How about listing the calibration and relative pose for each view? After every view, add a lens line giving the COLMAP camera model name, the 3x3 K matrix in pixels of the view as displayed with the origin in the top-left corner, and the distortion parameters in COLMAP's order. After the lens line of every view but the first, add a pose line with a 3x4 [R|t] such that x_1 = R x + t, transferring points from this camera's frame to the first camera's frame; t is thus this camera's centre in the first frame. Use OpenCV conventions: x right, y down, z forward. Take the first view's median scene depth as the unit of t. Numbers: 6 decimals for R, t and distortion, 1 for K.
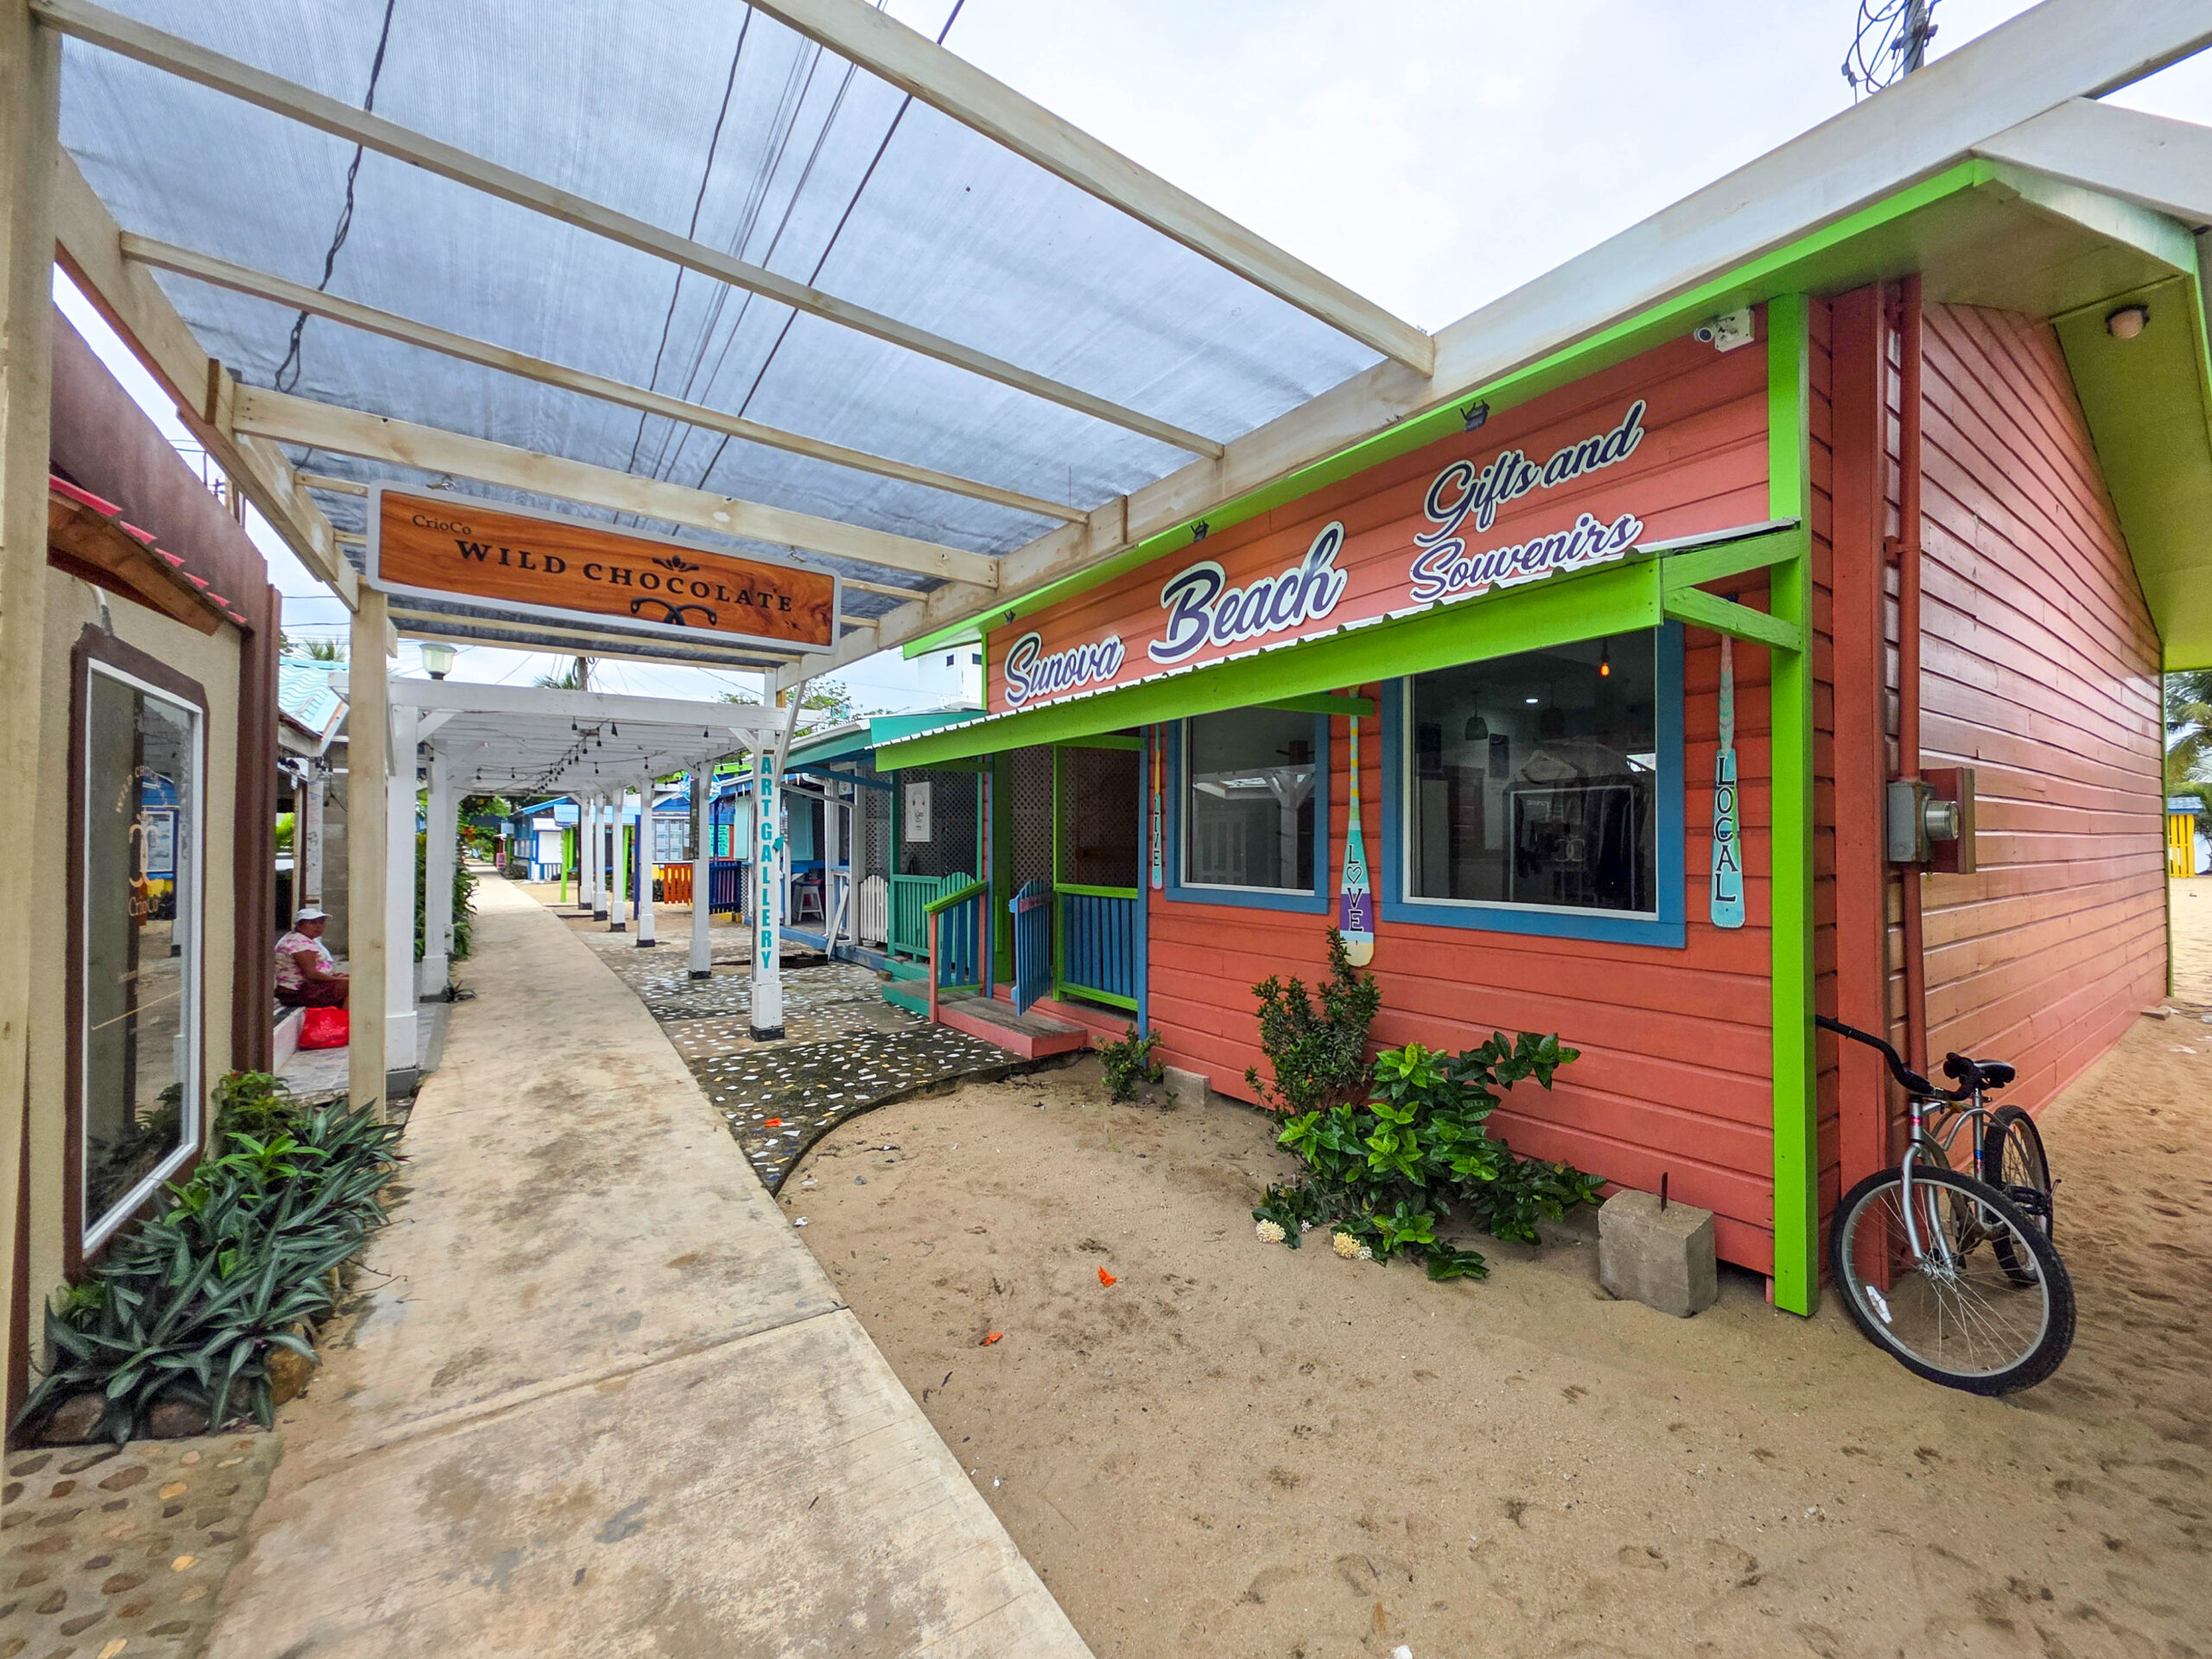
lens RADIAL K [[881.4, 0, 1111.4], [0, 881.4, 831.2], [0, 0, 1]] dist [-0.000130, 0.000087]
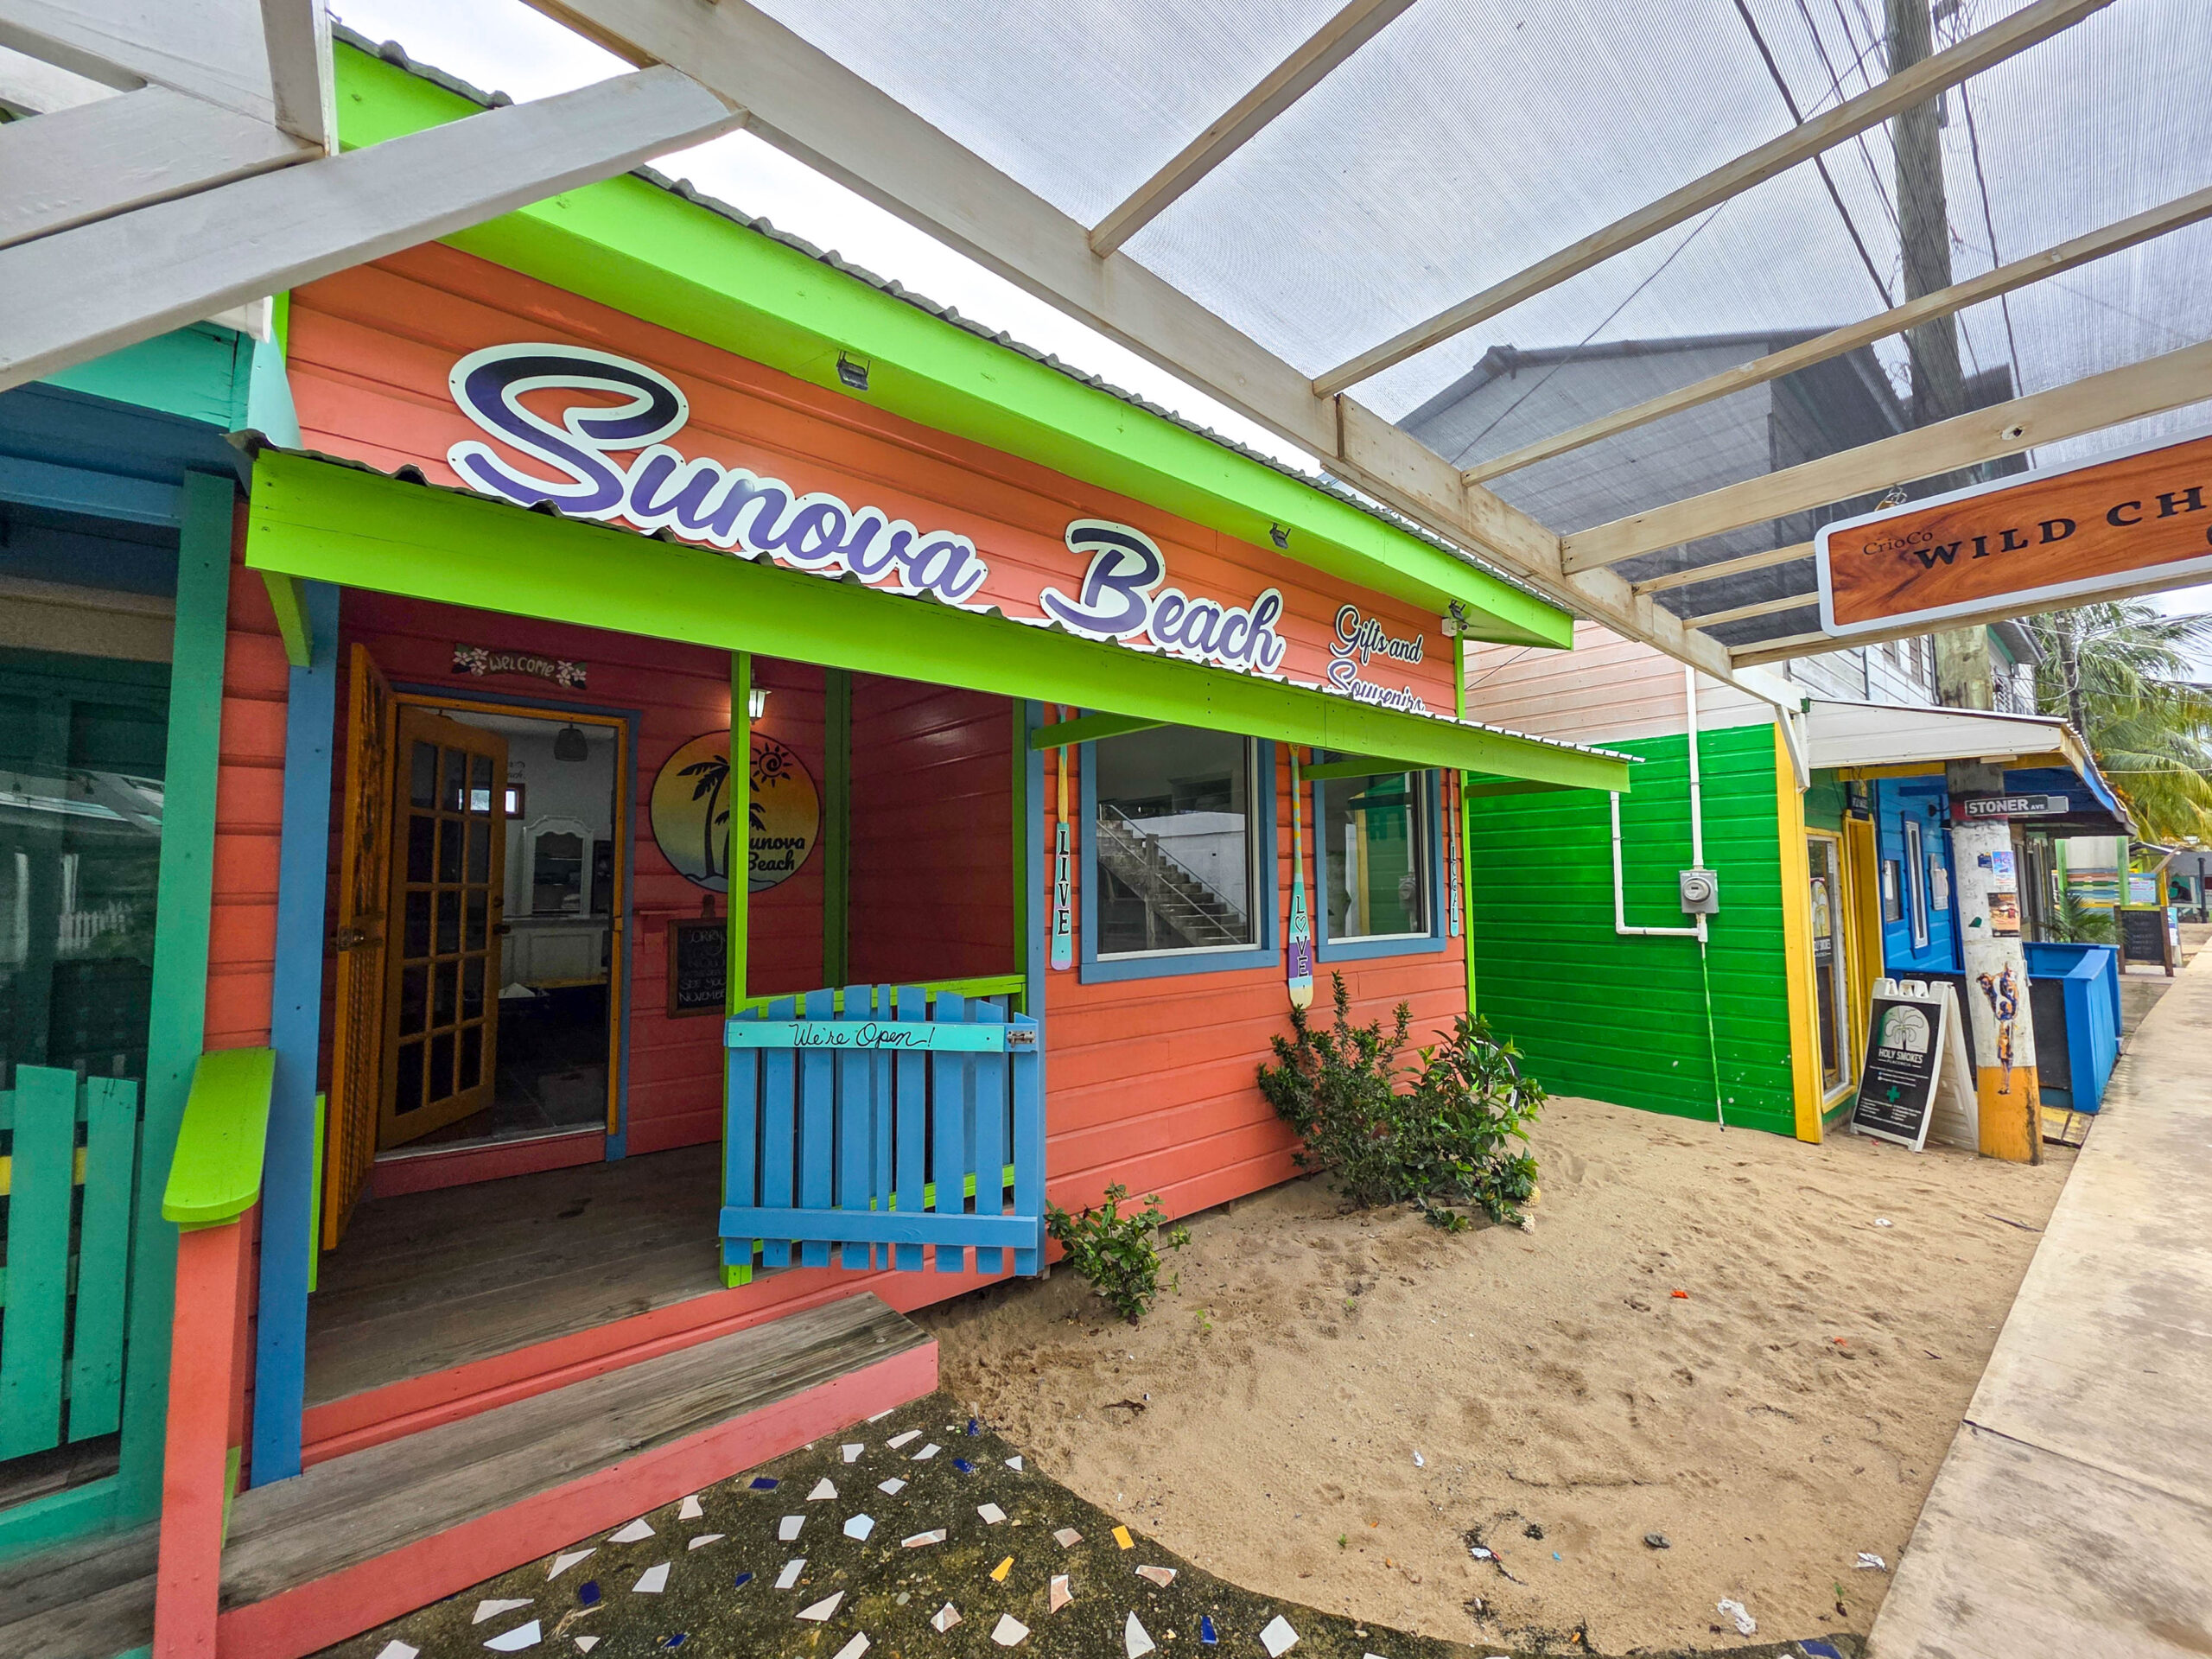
lens RADIAL K [[881.4, 0, 1111.6], [0, 881.4, 832.5], [0, 0, 1]] dist [-0.000130, 0.000087]
pose [[-0.095932, 0.068618, 0.993020, -0.662405], [-0.000754, 0.997616, -0.069009, 0.010832], [-0.995388, -0.007369, -0.095652, 1.134915]]
